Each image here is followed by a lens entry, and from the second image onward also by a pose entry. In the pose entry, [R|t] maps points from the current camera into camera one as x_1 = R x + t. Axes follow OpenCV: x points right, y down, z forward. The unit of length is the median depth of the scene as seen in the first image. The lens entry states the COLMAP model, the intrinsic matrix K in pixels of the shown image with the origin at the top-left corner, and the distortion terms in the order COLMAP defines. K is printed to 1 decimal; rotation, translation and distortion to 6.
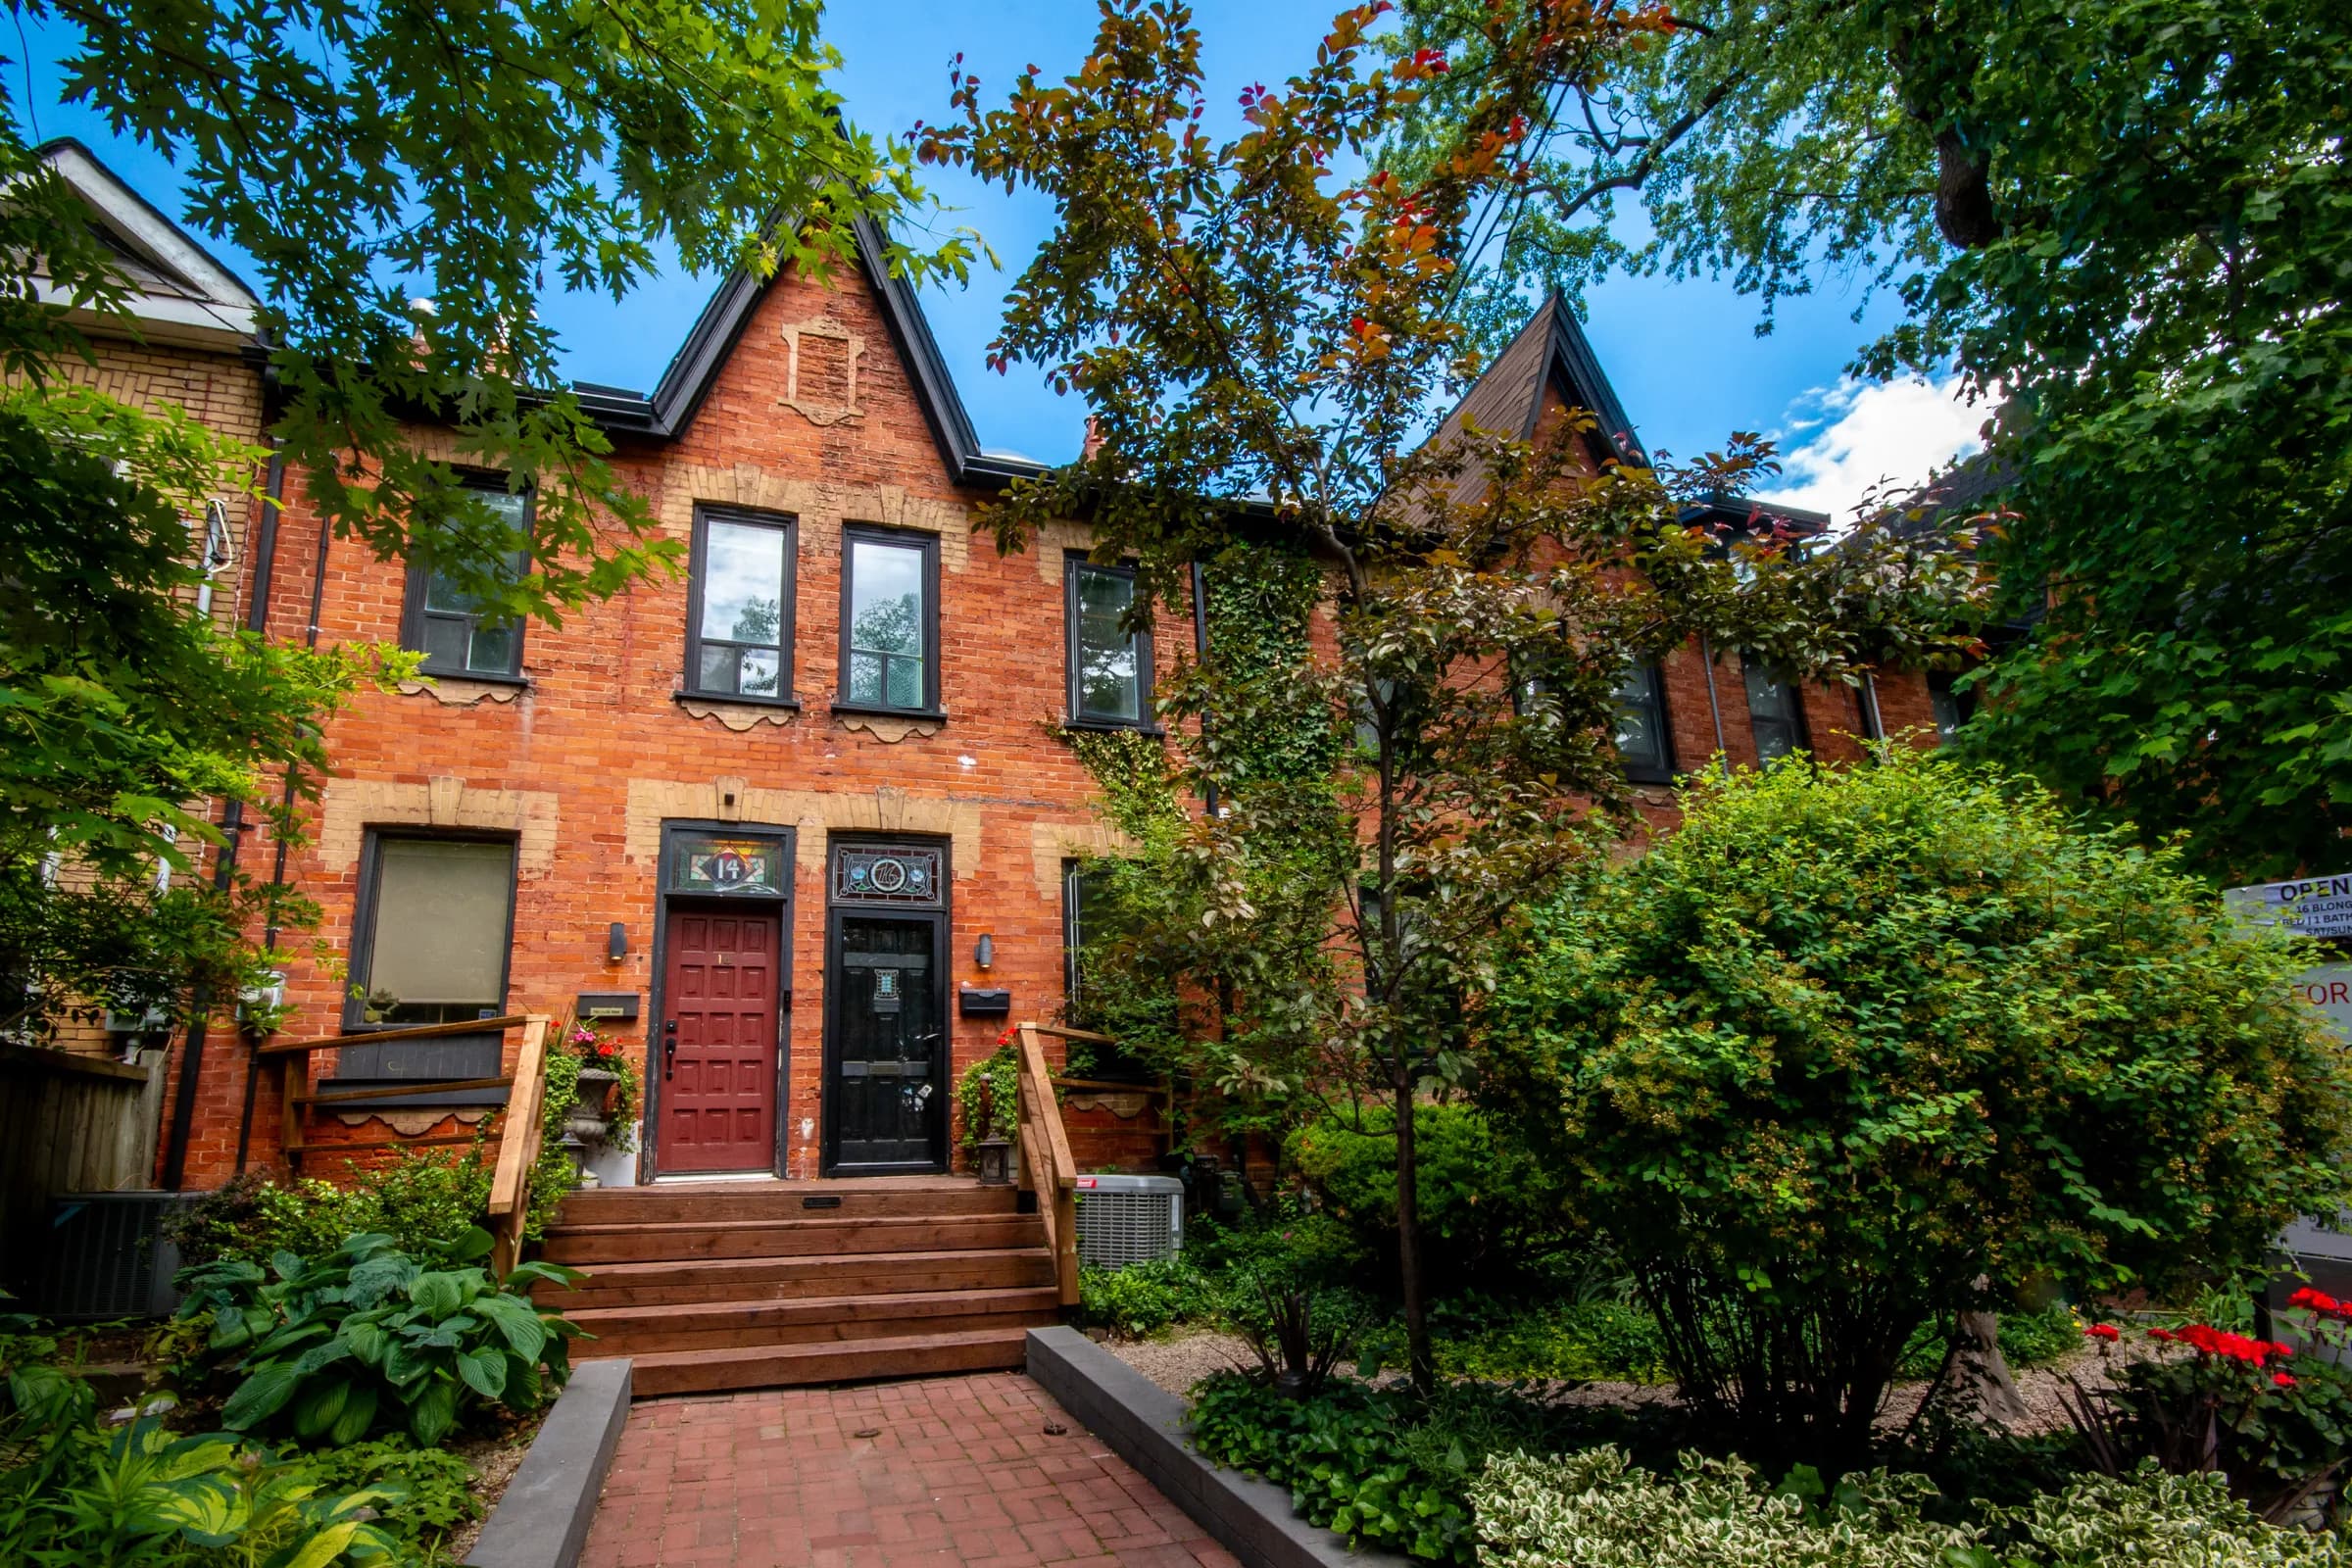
lens RADIAL K [[1328.8, 0, 1174.4], [0, 1328.8, 823.1], [0, 0, 1]] dist [0.003642, 0.002029]
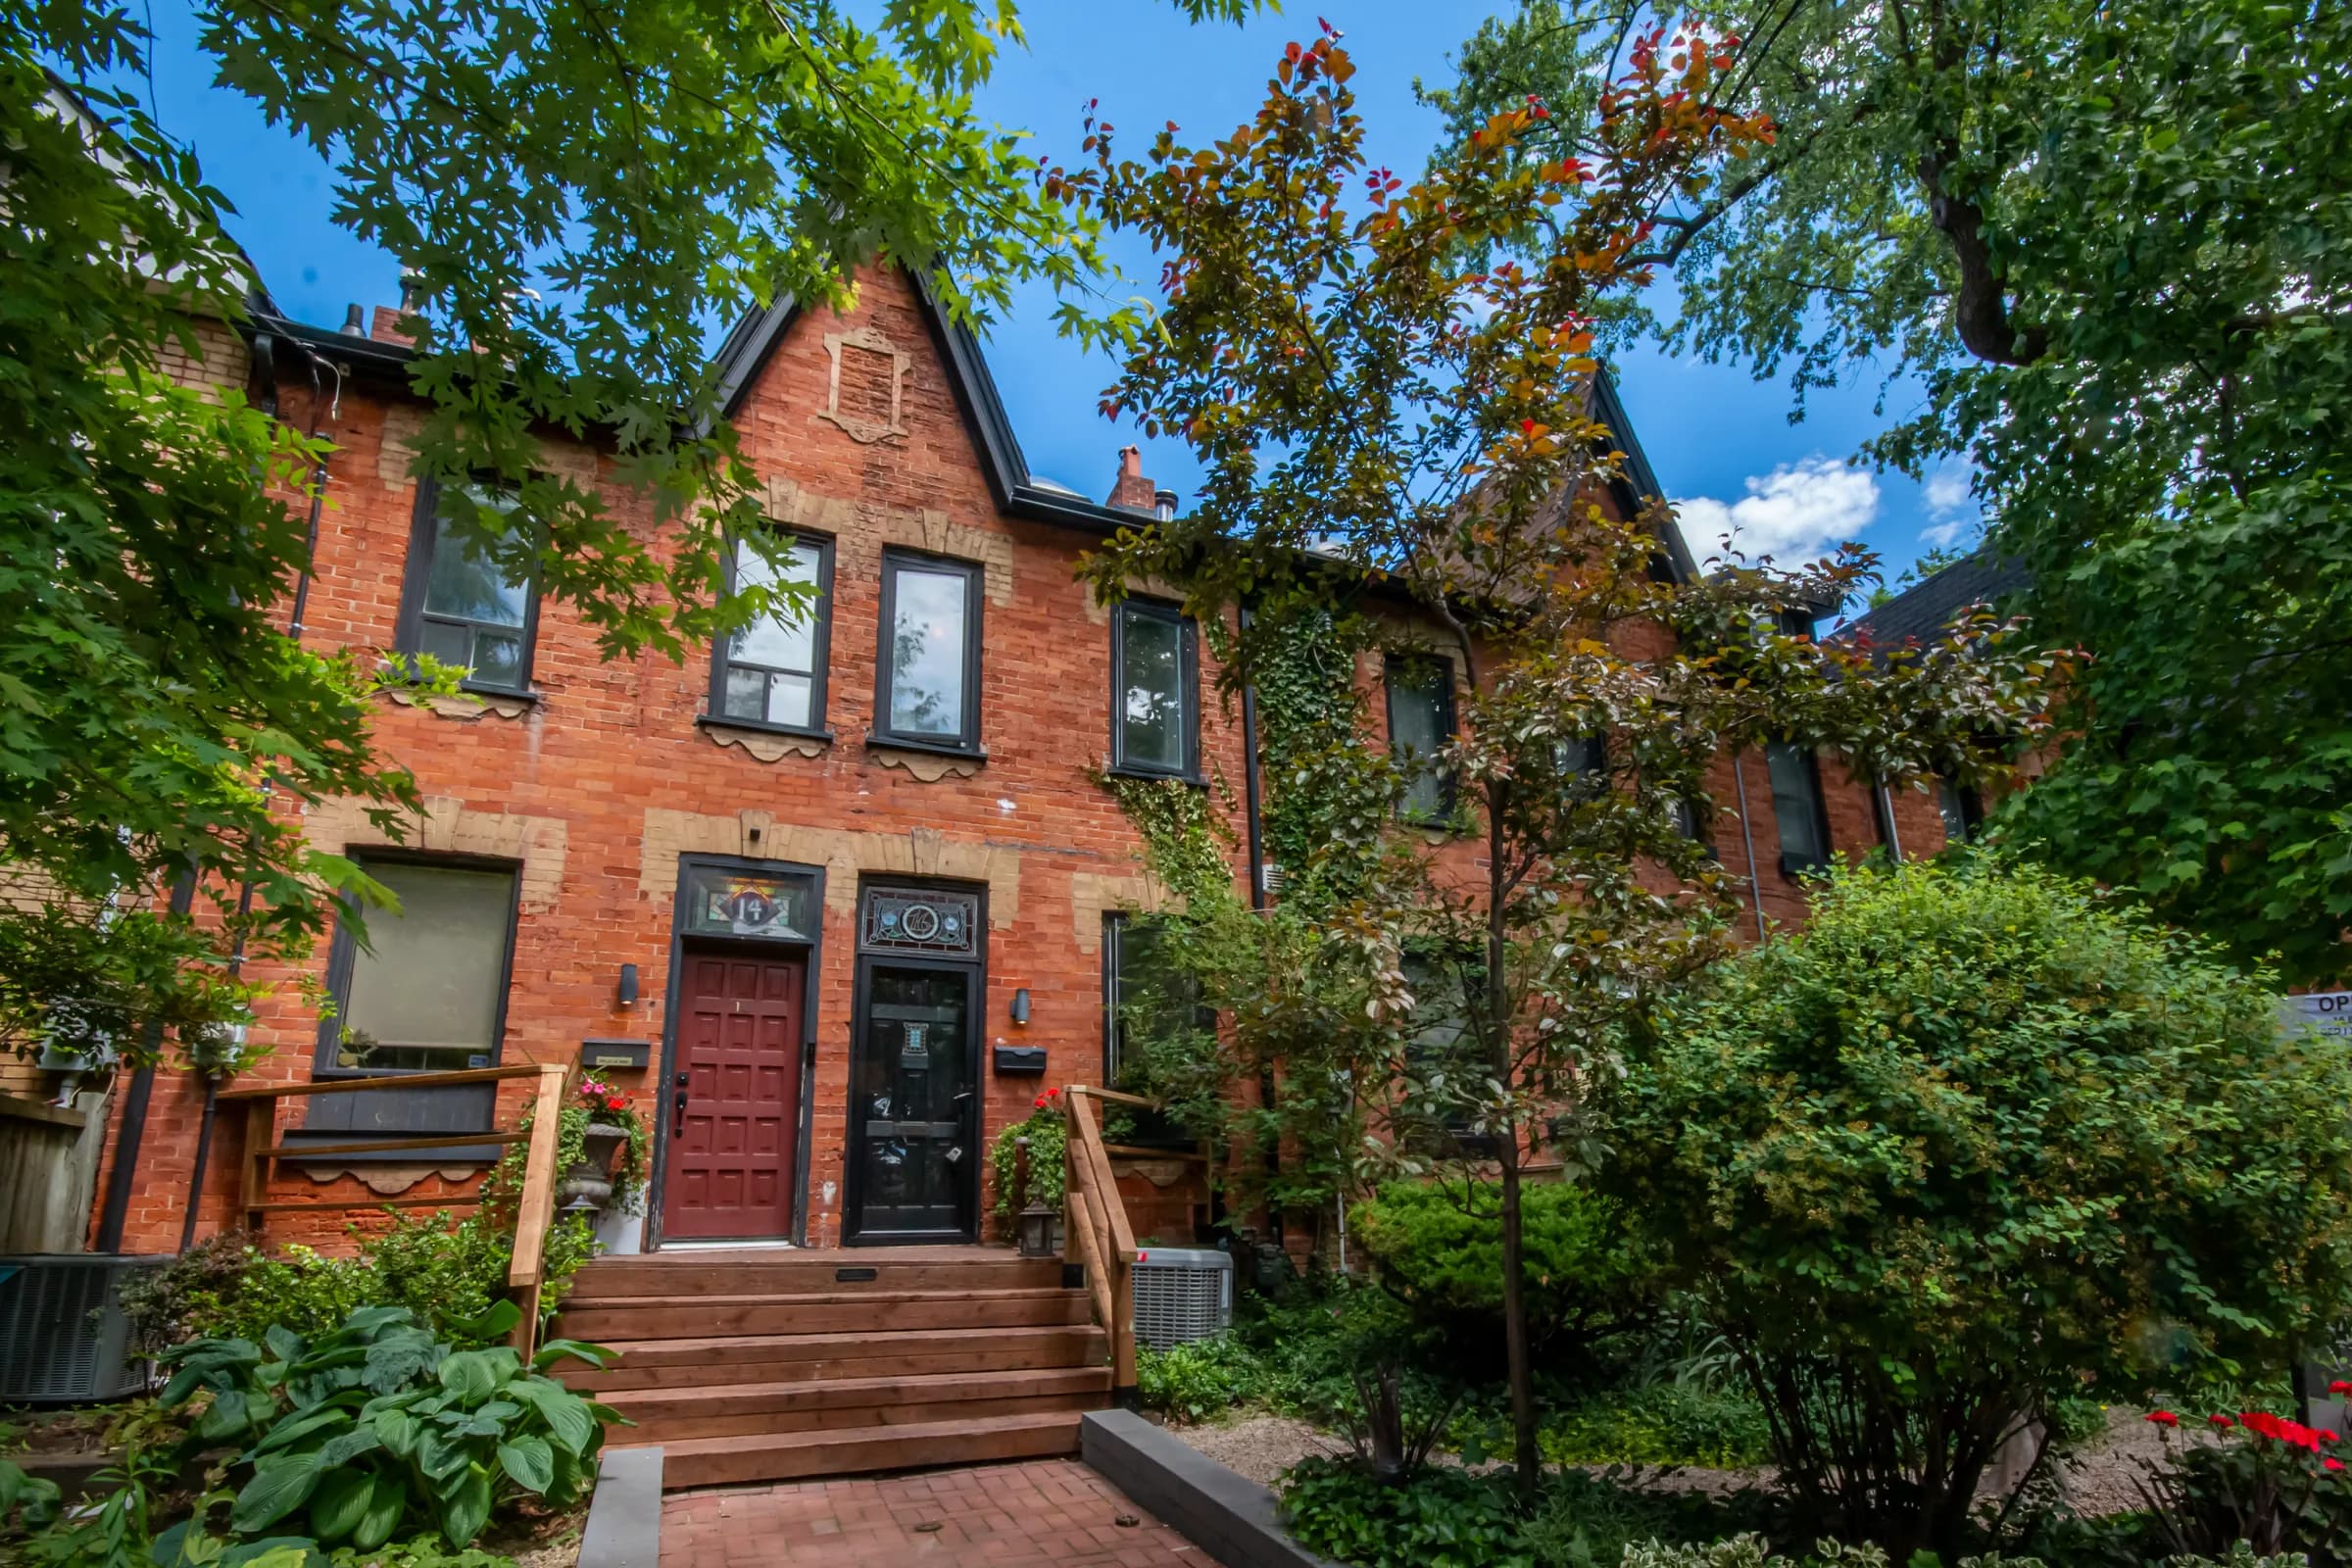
lens RADIAL K [[1441.1, 0, 1176.0], [0, 1441.1, 784.0], [0, 0, 1]] dist [0.003499, 0.000769]
pose [[0.992073, 0.049093, 0.115674, -0.191628], [-0.044807, 0.998220, -0.039369, -0.032156], [-0.117401, 0.033874, 0.992507, -0.049629]]
